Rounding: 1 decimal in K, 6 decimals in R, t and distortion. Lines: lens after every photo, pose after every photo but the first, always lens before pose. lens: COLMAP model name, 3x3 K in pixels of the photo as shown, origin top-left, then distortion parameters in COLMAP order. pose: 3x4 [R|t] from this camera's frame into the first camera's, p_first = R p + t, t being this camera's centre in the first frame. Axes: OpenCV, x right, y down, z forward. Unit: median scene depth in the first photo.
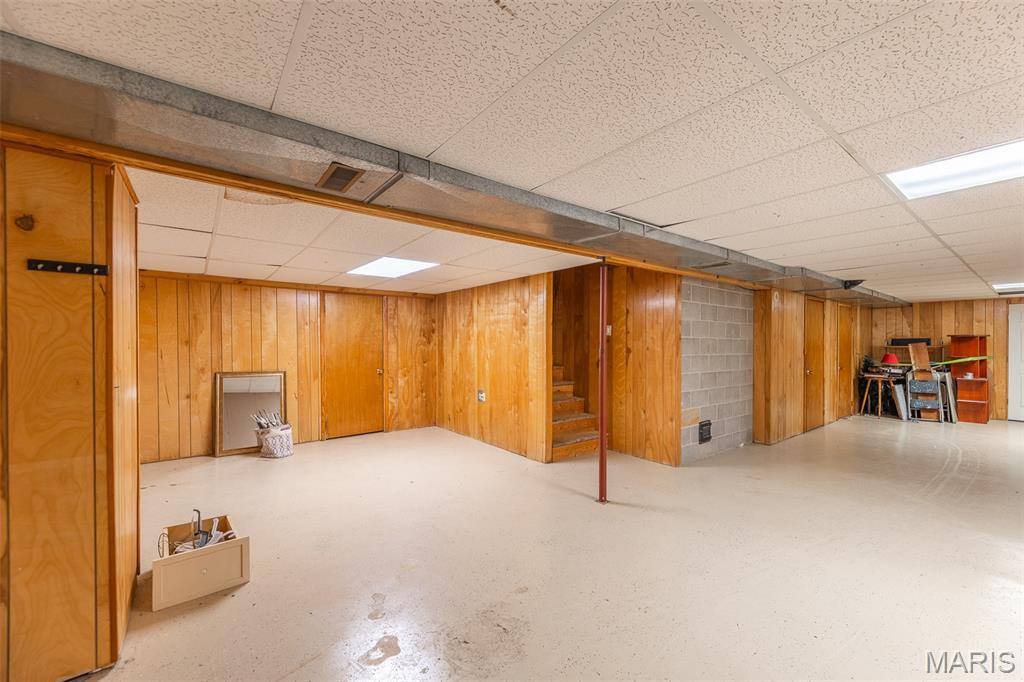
lens RADIAL K [[427.6, 0, 518.8], [0, 427.6, 339.9], [0, 0, 1]] dist [-0.000733, 0.000244]
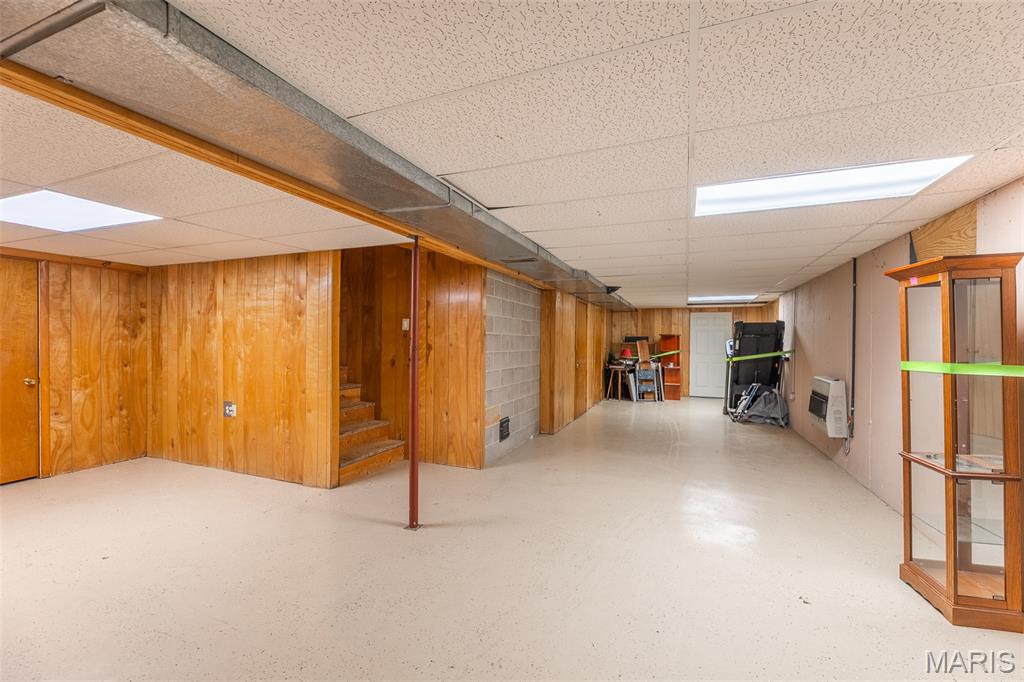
lens RADIAL K [[427.6, 0, 518.8], [0, 427.6, 339.9], [0, 0, 1]] dist [-0.000733, 0.000244]
pose [[0.857993, 0.004970, 0.513638, -0.041155], [-0.010037, 0.999924, 0.007091, 0.001188], [-0.513564, -0.011239, 0.857978, 0.119639]]
